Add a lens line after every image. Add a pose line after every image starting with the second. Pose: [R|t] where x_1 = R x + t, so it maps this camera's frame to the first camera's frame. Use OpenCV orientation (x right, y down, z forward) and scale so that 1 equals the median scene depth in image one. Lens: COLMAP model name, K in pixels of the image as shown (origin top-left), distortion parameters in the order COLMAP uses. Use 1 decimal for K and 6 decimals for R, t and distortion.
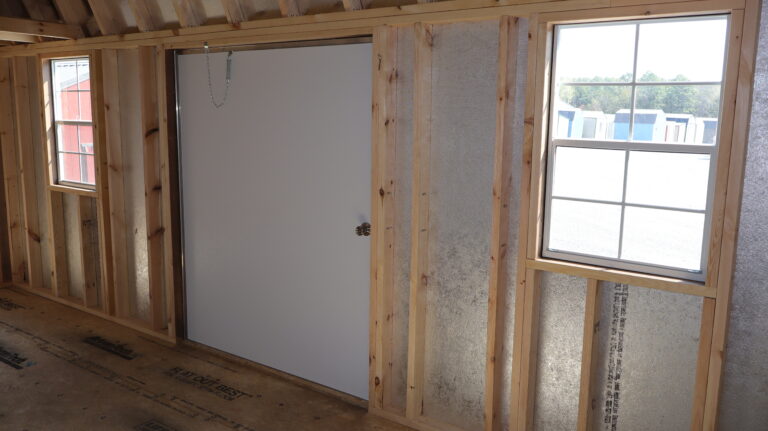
lens RADIAL K [[656.7, 0, 384.0], [0, 656.7, 215.5], [0, 0, 1]] dist [-0.004506, 0.001076]
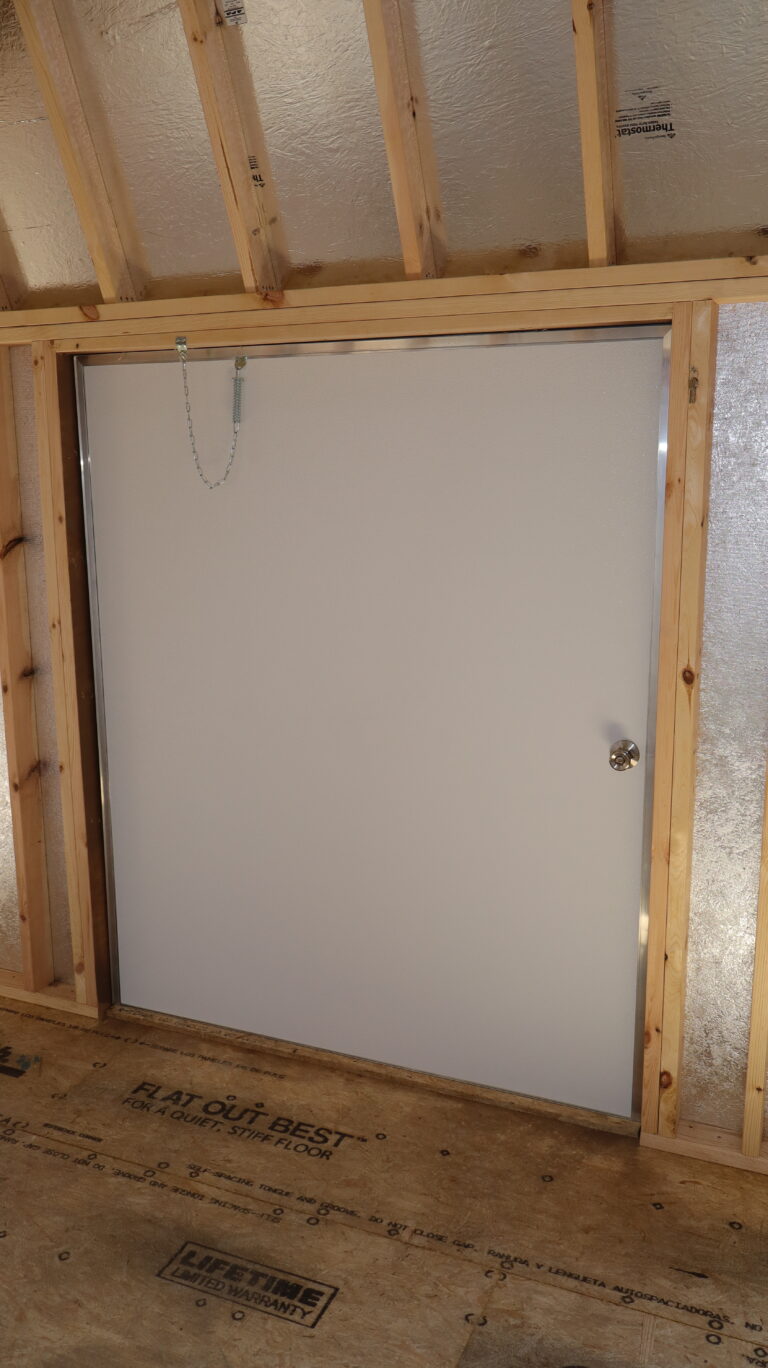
lens RADIAL K [[1156.9, 0, 384.0], [0, 1156.9, 684.0], [0, 0, 1]] dist [-0.001202, -0.001295]
pose [[0.976758, -0.061529, 0.205323, -0.234568], [0.053487, 0.997577, 0.044496, -0.047974], [-0.207563, -0.032479, 0.977682, 0.168579]]
